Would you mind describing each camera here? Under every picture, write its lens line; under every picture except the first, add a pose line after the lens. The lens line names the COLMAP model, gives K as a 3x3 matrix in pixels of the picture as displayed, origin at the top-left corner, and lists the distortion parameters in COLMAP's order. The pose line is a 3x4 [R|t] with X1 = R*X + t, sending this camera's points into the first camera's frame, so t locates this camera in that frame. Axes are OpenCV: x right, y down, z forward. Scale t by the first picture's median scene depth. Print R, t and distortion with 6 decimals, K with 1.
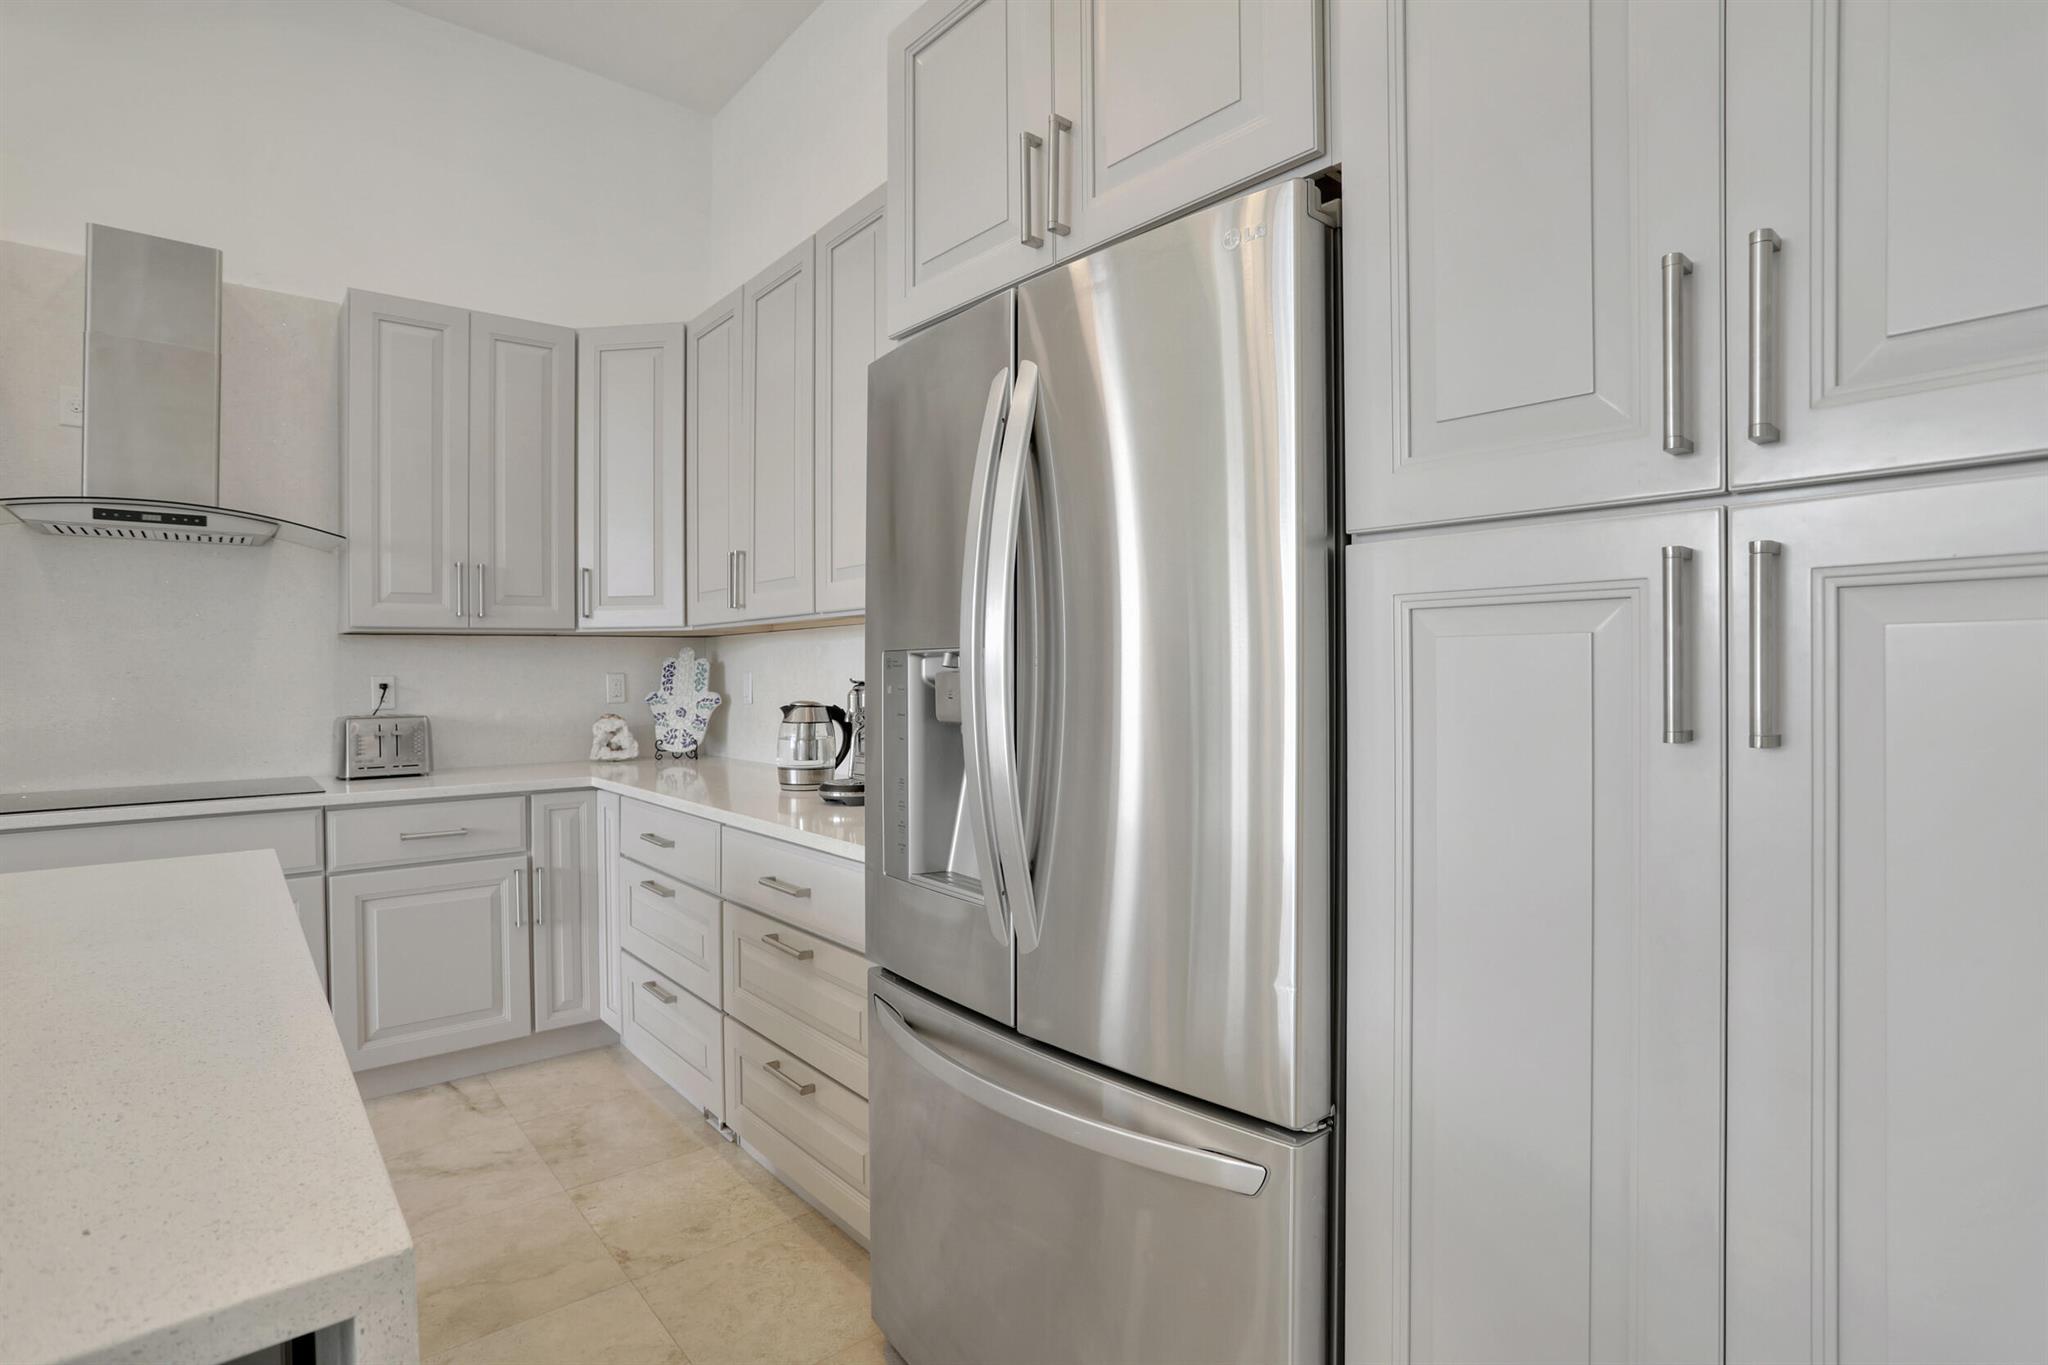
lens RADIAL K [[1000.4, 0, 1019.2], [0, 1000.4, 674.2], [0, 0, 1]] dist [-0.071614, 0.030435]
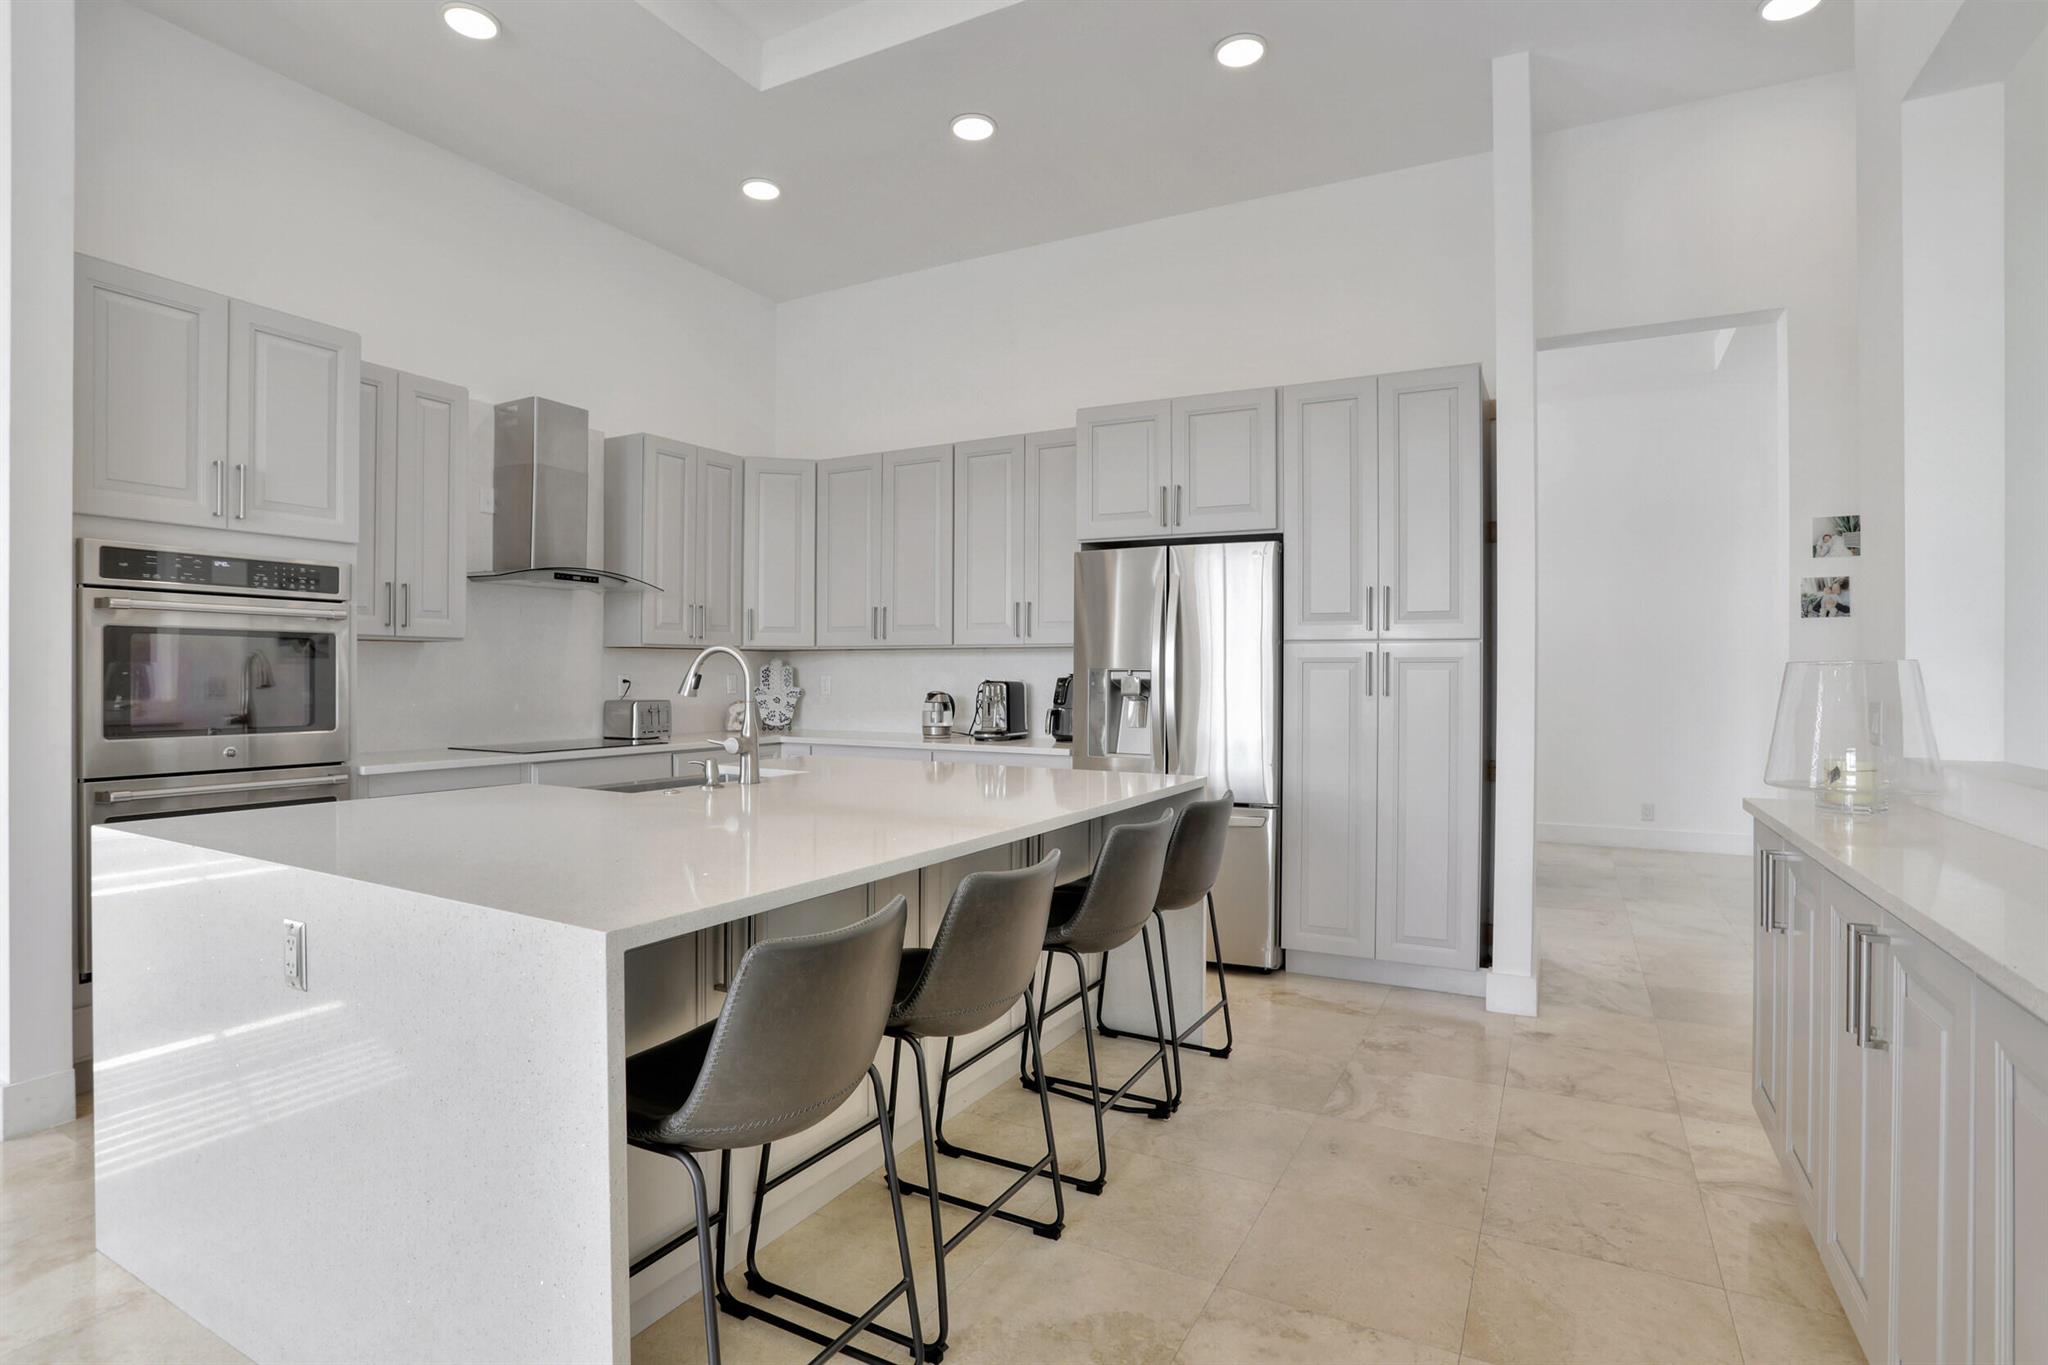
lens RADIAL K [[1018.3, 0, 1020.6], [0, 1018.3, 671.1], [0, 0, 1]] dist [-0.066070, 0.033744]
pose [[0.932884, 0.013164, 0.359936, -0.671647], [-0.010059, 0.999894, -0.010498, 0.007179], [-0.360036, 0.006173, 0.932918, -0.744942]]
